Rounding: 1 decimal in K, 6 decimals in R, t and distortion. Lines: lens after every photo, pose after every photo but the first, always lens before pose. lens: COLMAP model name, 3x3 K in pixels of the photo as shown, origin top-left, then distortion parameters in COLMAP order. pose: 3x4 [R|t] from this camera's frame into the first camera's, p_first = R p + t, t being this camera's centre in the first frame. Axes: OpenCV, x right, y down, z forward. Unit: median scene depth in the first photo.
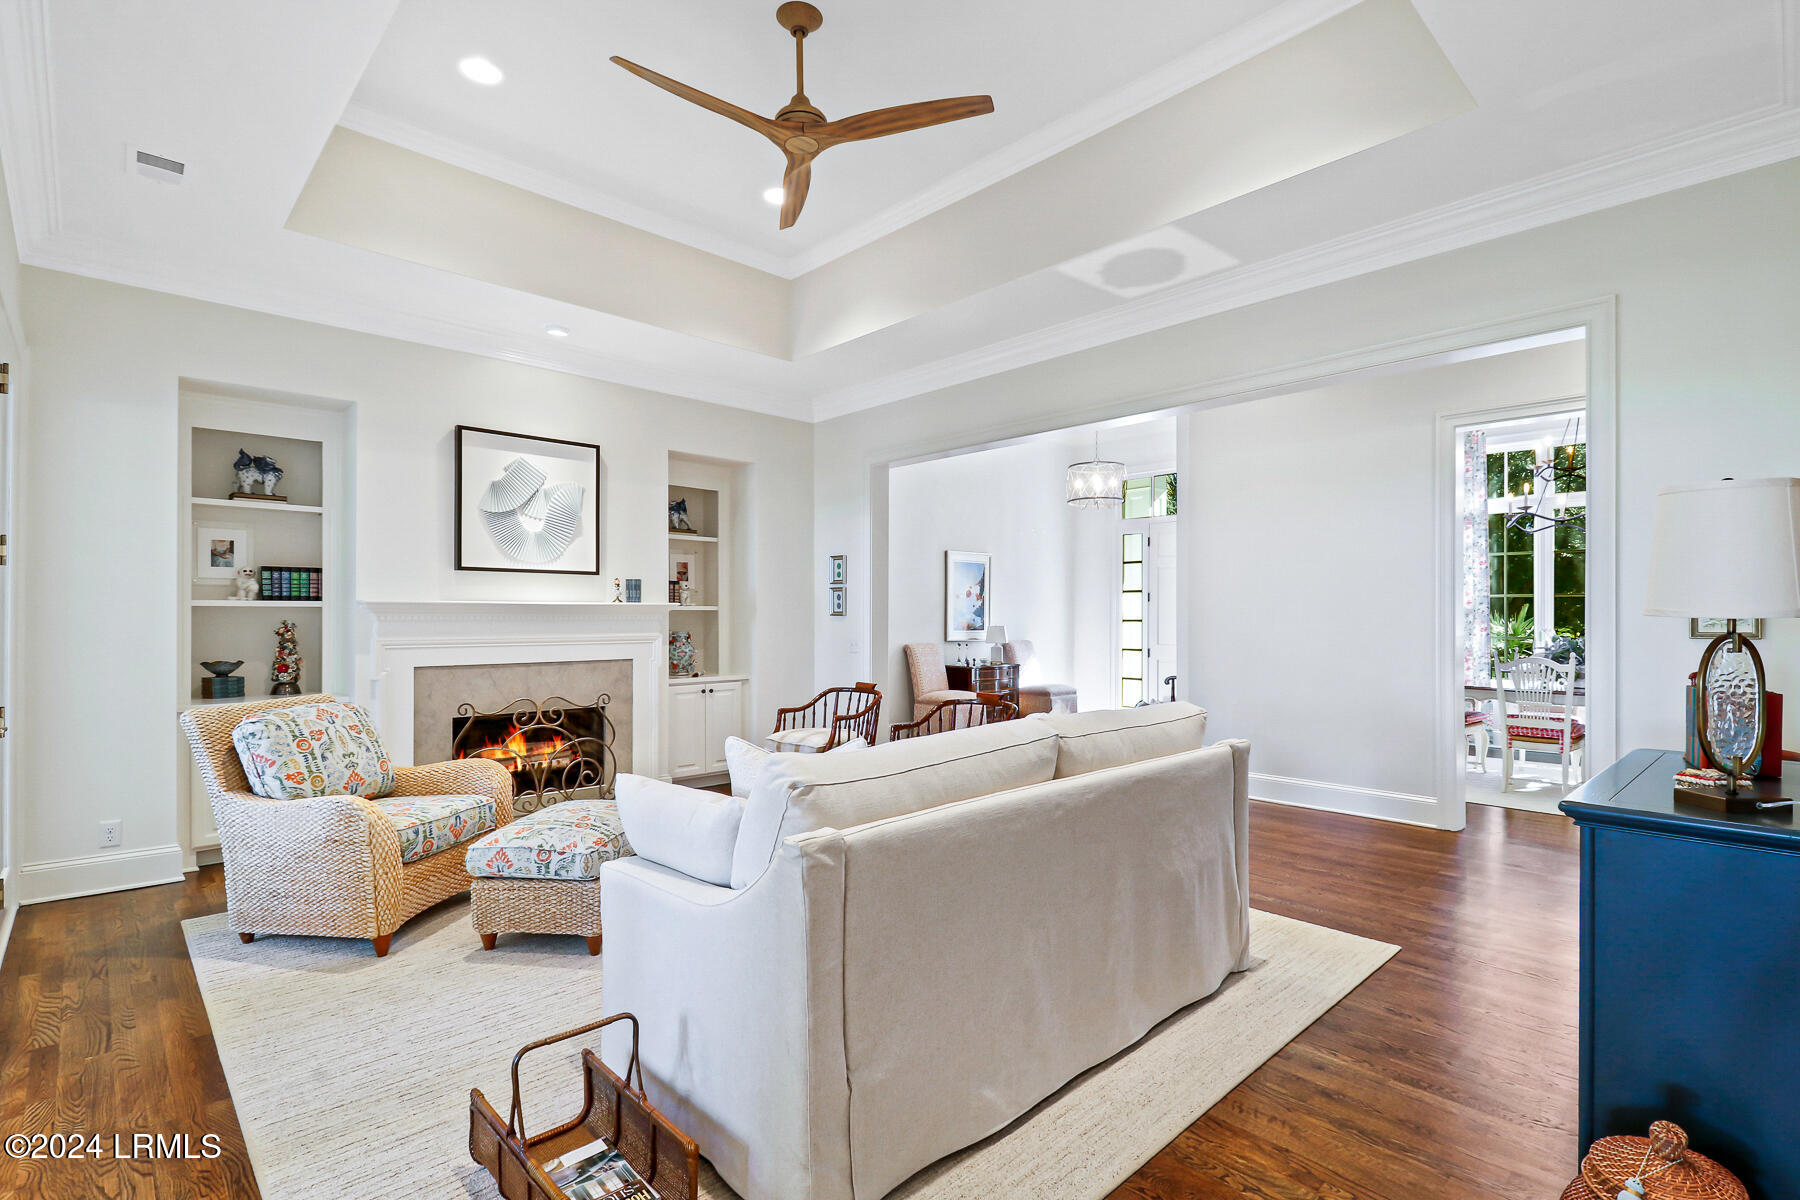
lens RADIAL K [[849.7, 0, 898.9], [0, 849.7, 615.0], [0, 0, 1]] dist [0.004618, -0.003717]
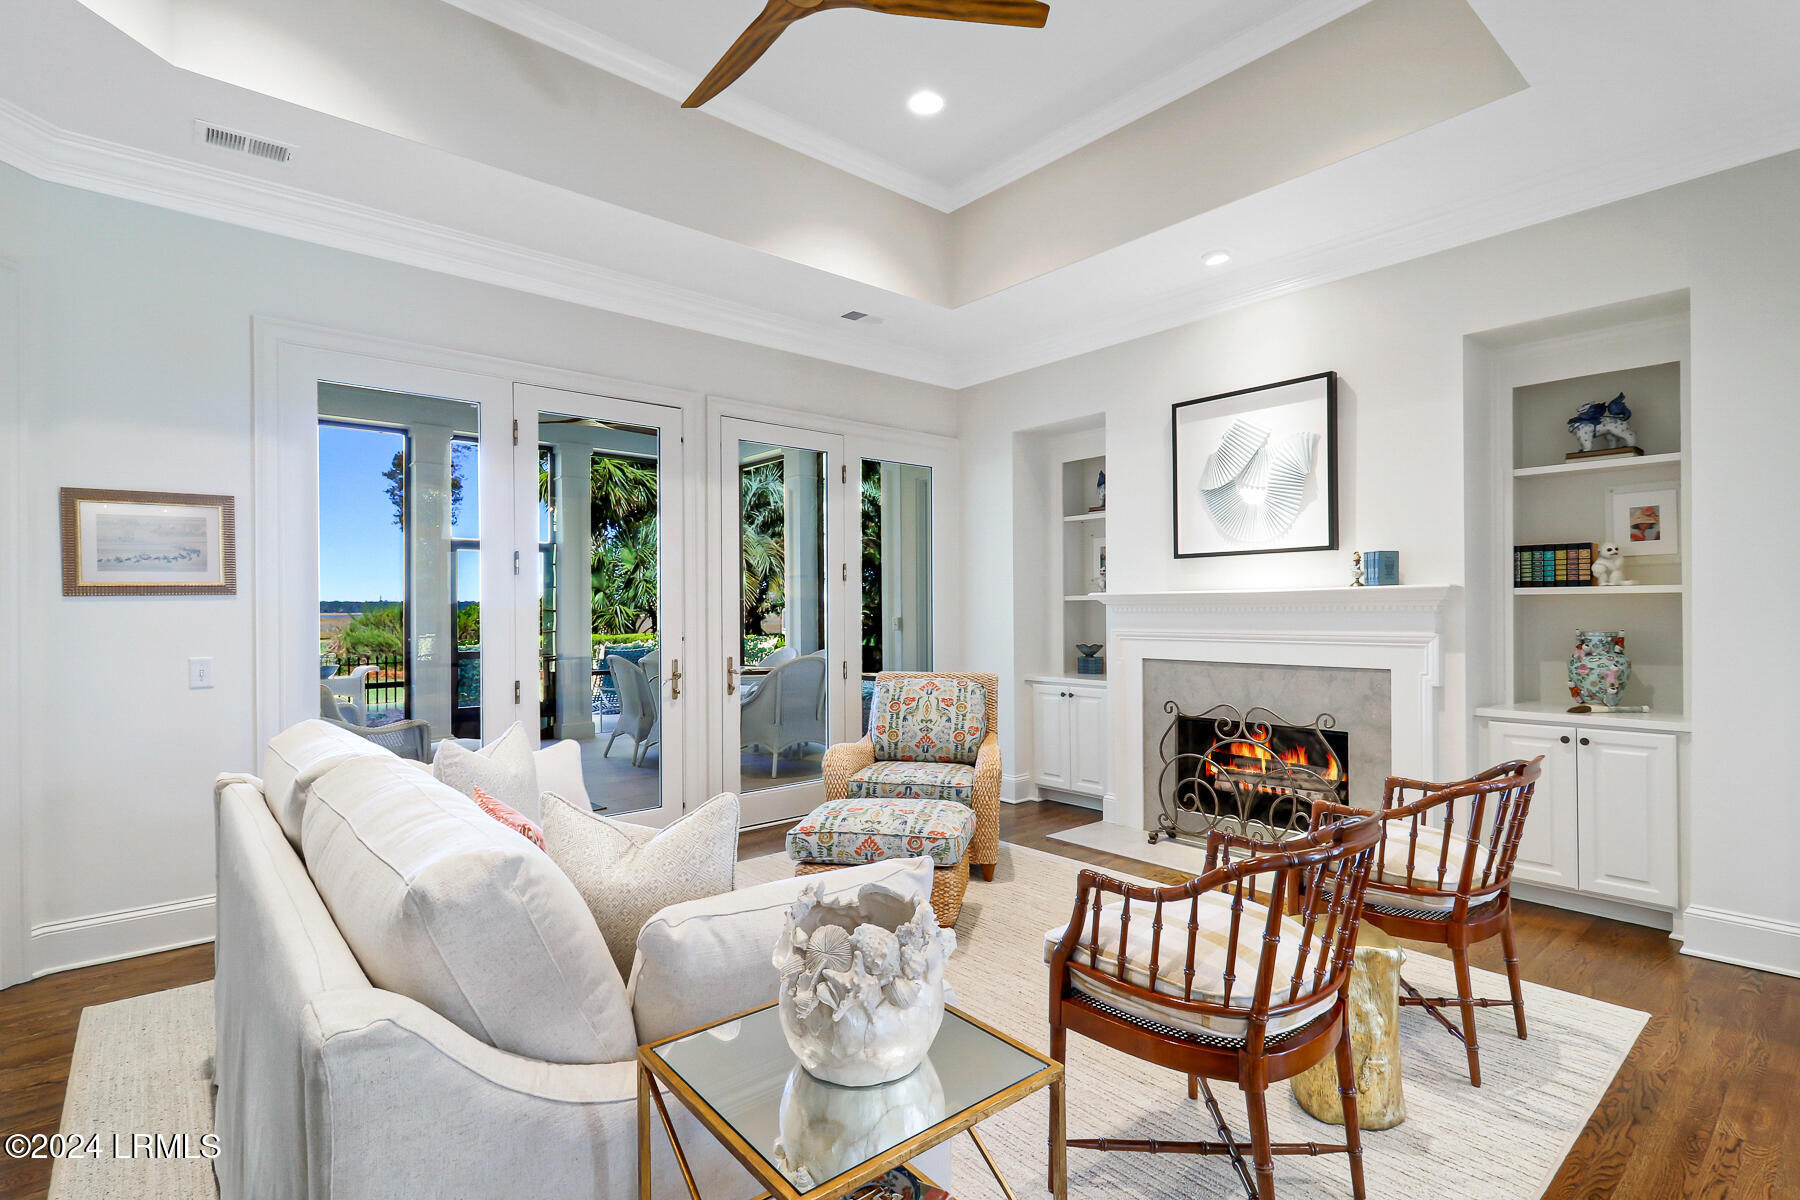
lens RADIAL K [[849.7, 0, 909.6], [0, 849.7, 602.1], [0, 0, 1]] dist [0.004618, -0.003717]
pose [[-0.036234, -0.005756, -0.999327, 0.414230], [0.009338, 0.999938, -0.006098, -0.001347], [0.999300, -0.009552, -0.036178, 0.707938]]
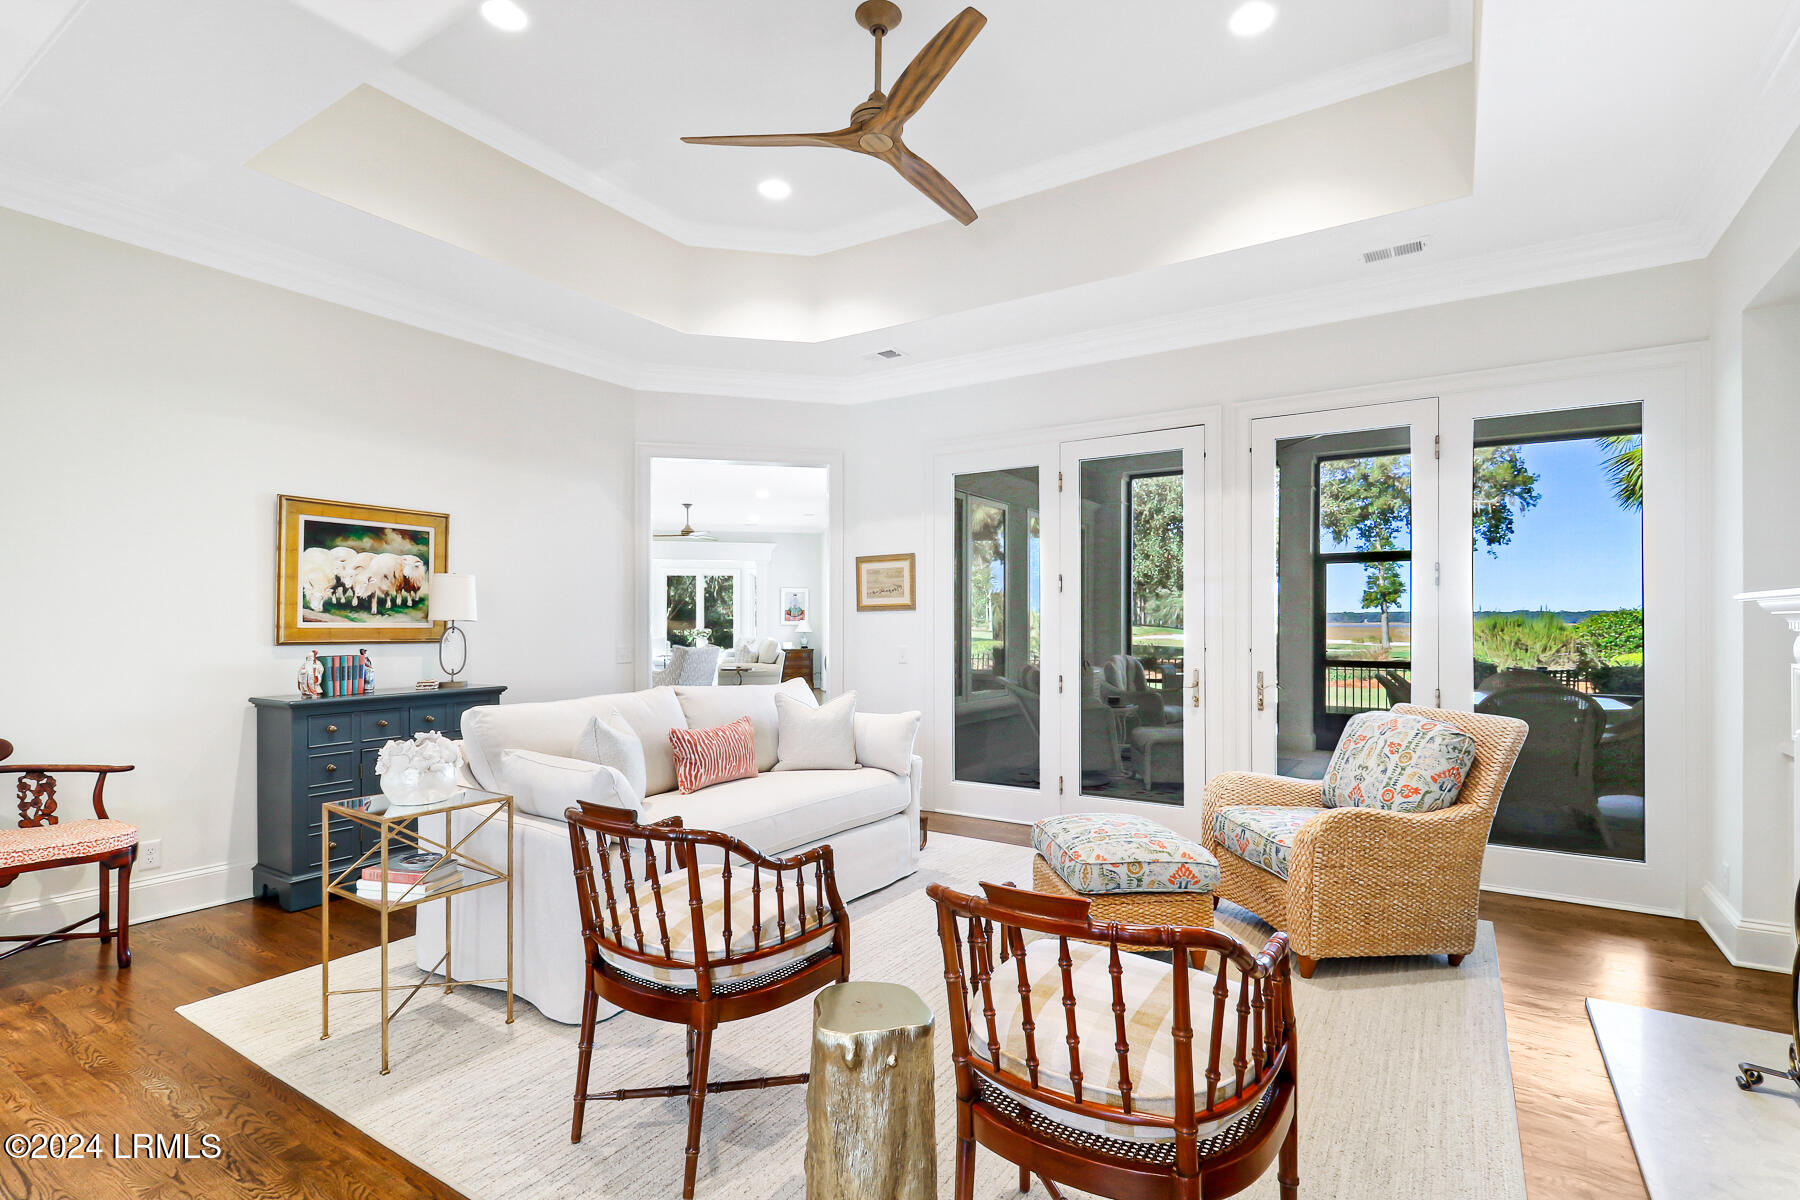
lens RADIAL K [[849.7, 0, 898.3], [0, 849.7, 618.9], [0, 0, 1]] dist [0.004618, -0.003717]
pose [[-0.973386, -0.002801, -0.229155, 0.056739], [-0.001260, 0.999976, -0.006871, 0.003265], [0.229169, -0.006399, -0.973366, 1.255562]]
